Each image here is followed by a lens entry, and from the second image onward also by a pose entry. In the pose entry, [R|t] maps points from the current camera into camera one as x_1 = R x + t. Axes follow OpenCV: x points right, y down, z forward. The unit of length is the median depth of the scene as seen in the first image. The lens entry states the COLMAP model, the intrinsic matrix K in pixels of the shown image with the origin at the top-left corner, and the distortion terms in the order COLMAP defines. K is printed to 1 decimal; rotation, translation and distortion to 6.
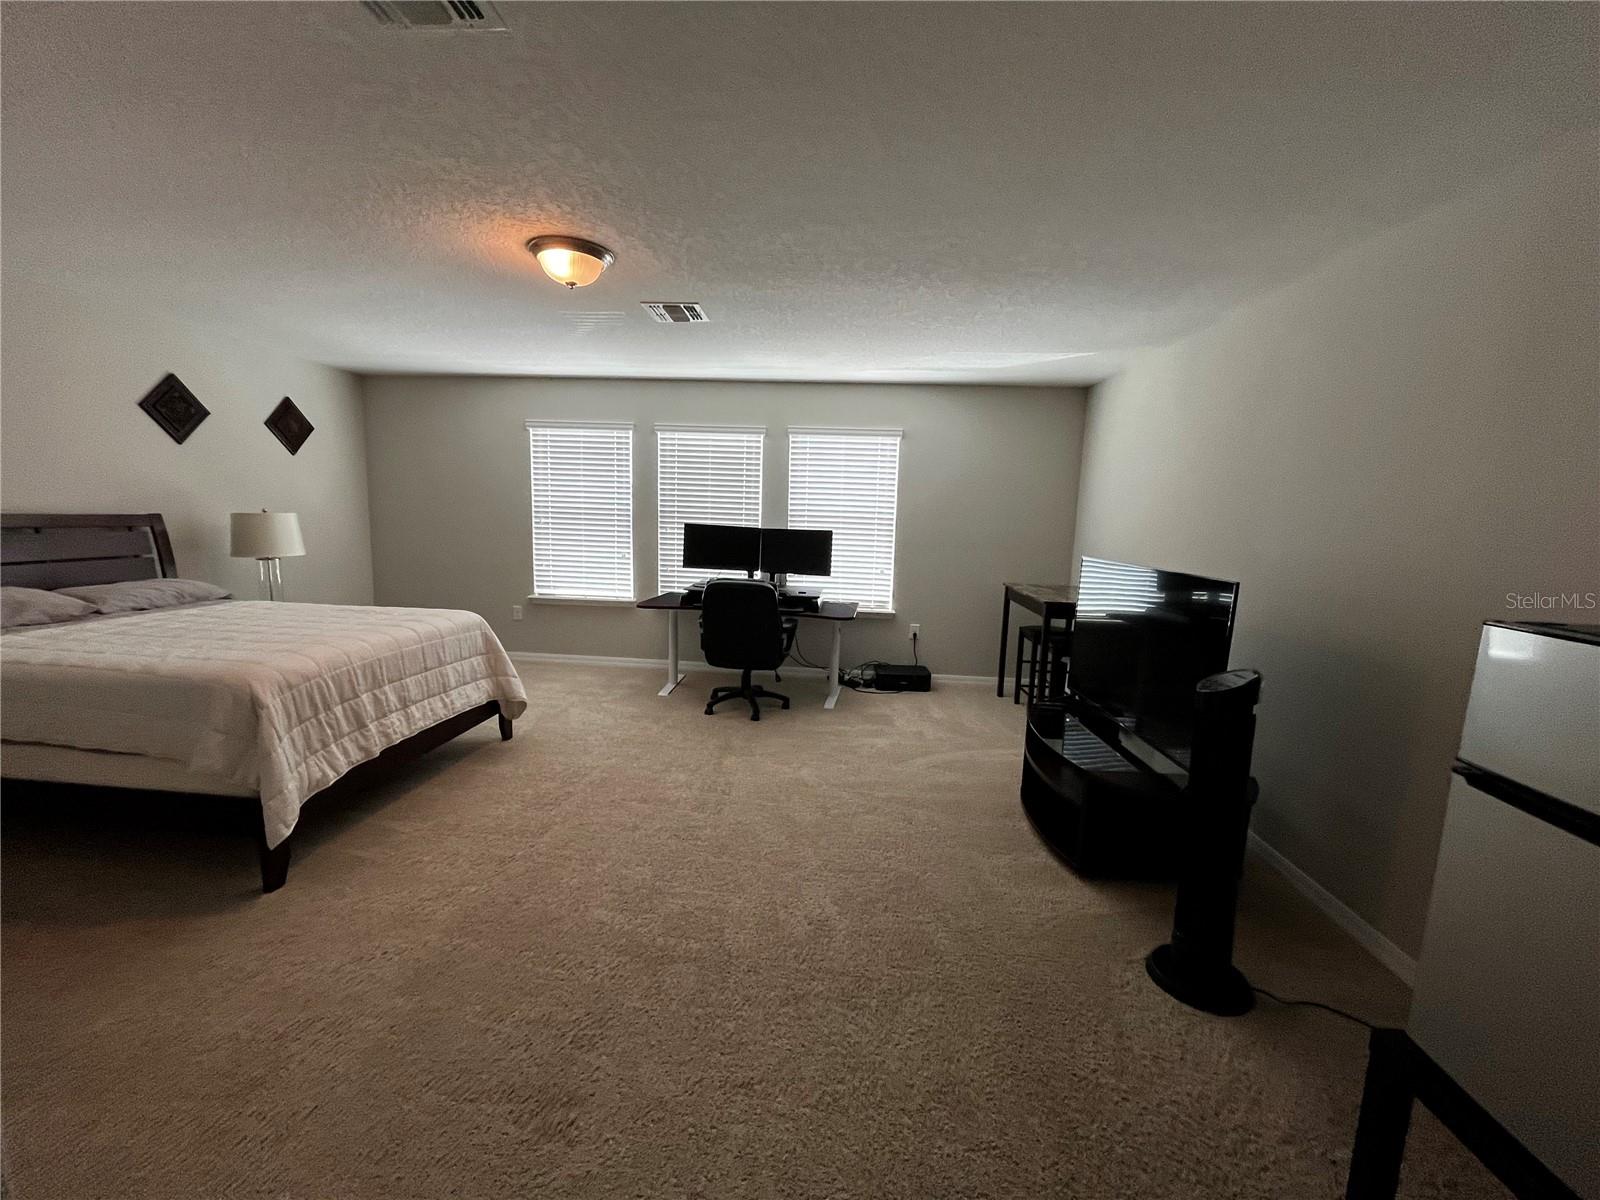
lens RADIAL K [[646.0, 0, 802.6], [0, 646.0, 607.7], [0, 0, 1]] dist [-0.001166, -0.000385]
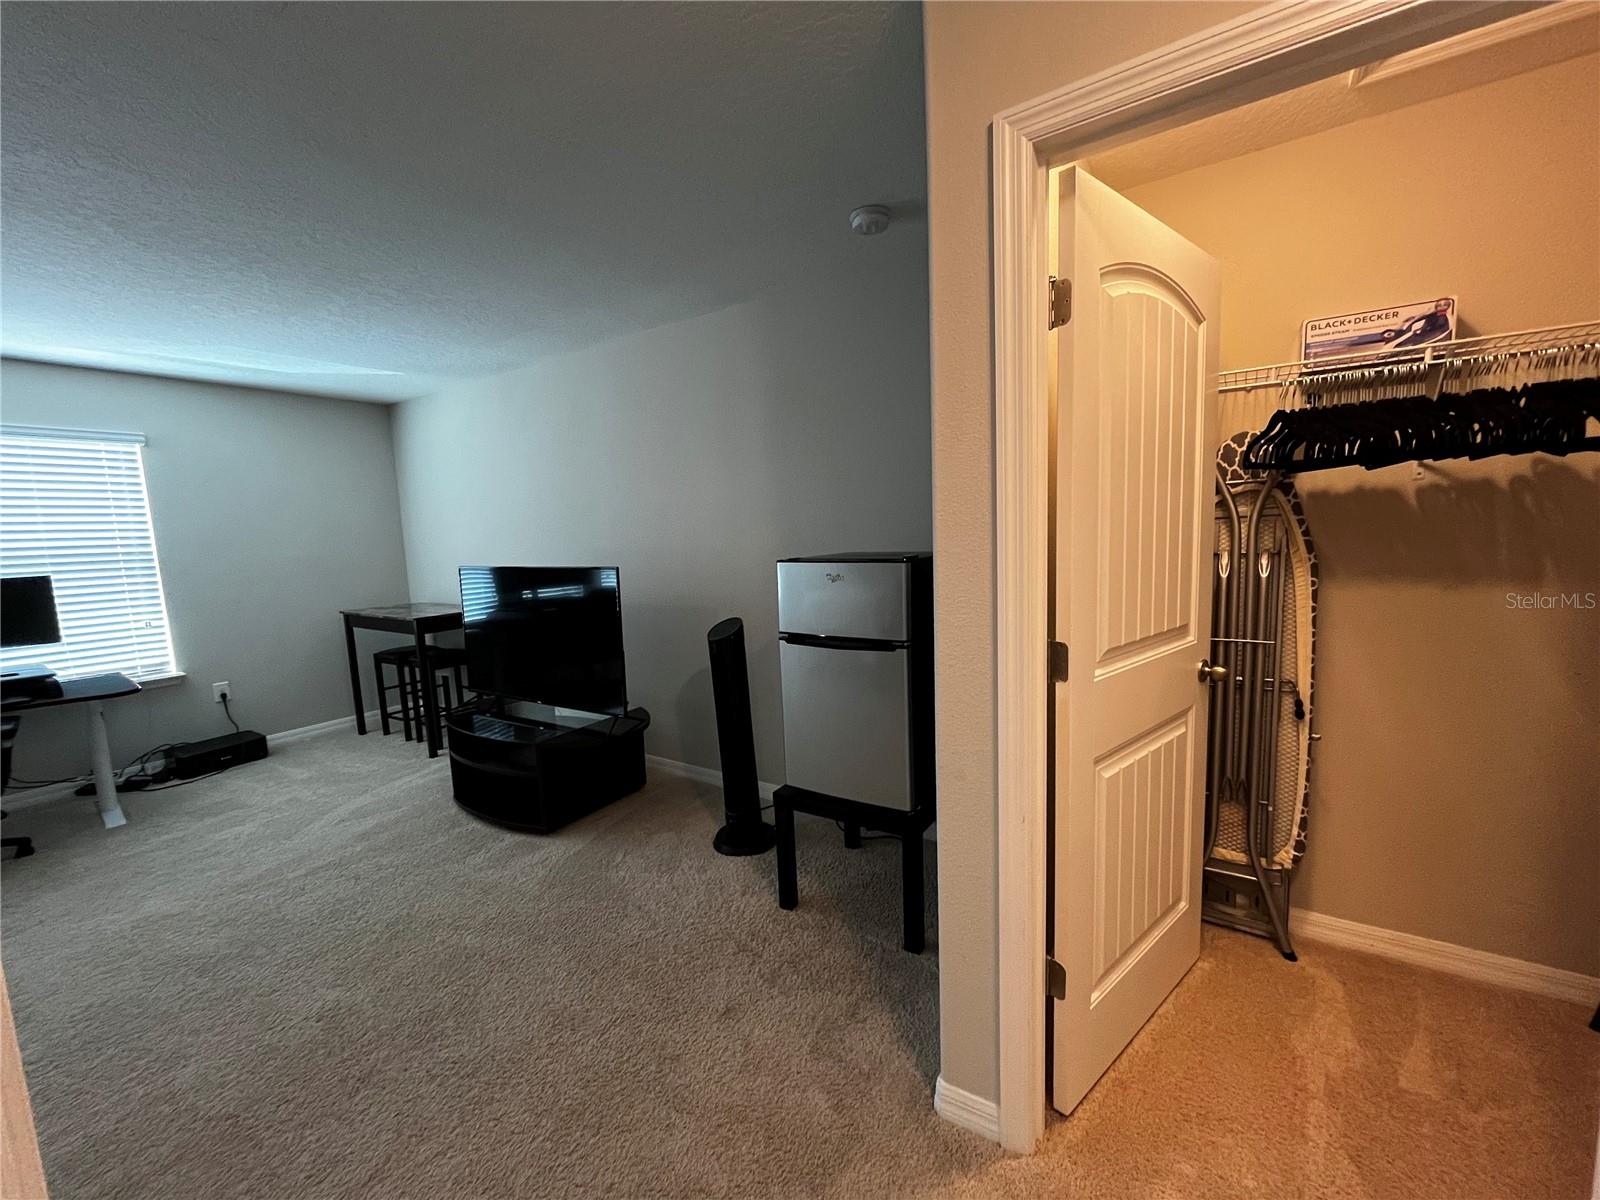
lens RADIAL K [[646.0, 0, 802.6], [0, 646.0, 607.7], [0, 0, 1]] dist [-0.001166, -0.000385]
pose [[0.491711, -0.159498, 0.856026, -0.152583], [0.182496, 0.980124, 0.077793, 0.005082], [-0.851420, 0.117969, 0.511045, -0.016342]]
